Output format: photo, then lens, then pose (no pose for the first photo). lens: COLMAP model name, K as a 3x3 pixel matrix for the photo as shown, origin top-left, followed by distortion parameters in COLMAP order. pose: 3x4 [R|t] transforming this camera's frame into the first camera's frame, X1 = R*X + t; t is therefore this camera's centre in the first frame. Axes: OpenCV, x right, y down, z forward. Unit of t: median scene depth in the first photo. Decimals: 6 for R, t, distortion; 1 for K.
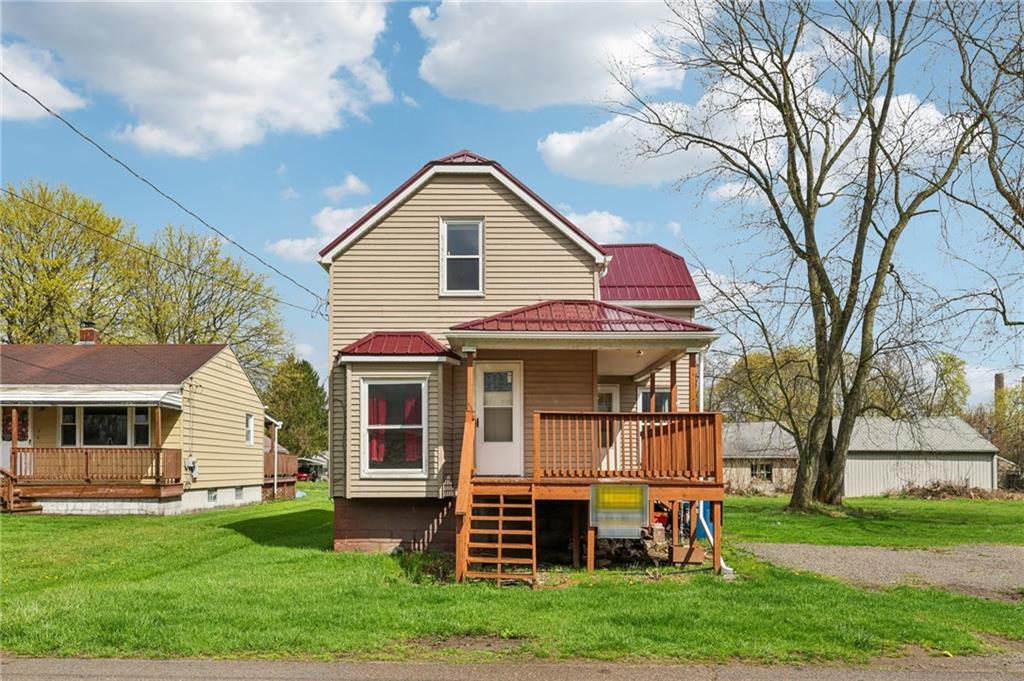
lens RADIAL K [[840.7, 0, 512.0], [0, 840.7, 340.5], [0, 0, 1]] dist [-0.005335, -0.002631]
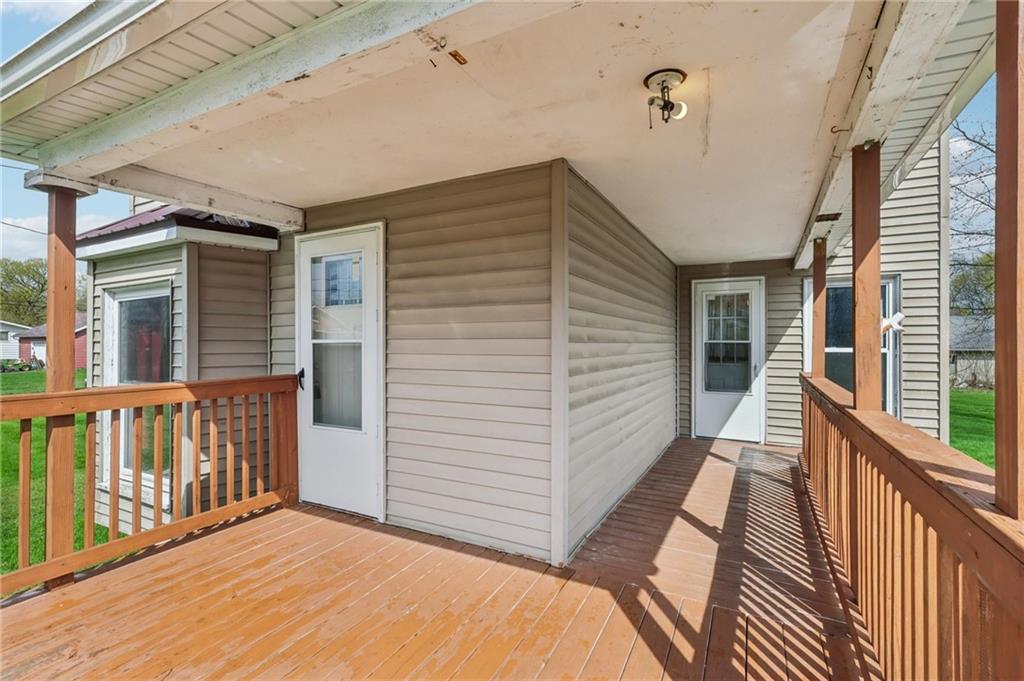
lens RADIAL K [[479.9, 0, 512.0], [0, 479.9, 340.5], [0, 0, 1]] dist [0.001010, -0.000012]
pose [[0.877710, 0.000463, -0.479192, 0.169517], [0.069859, 0.989192, 0.128913, 0.053638], [0.474073, -0.146625, 0.868191, 0.832600]]
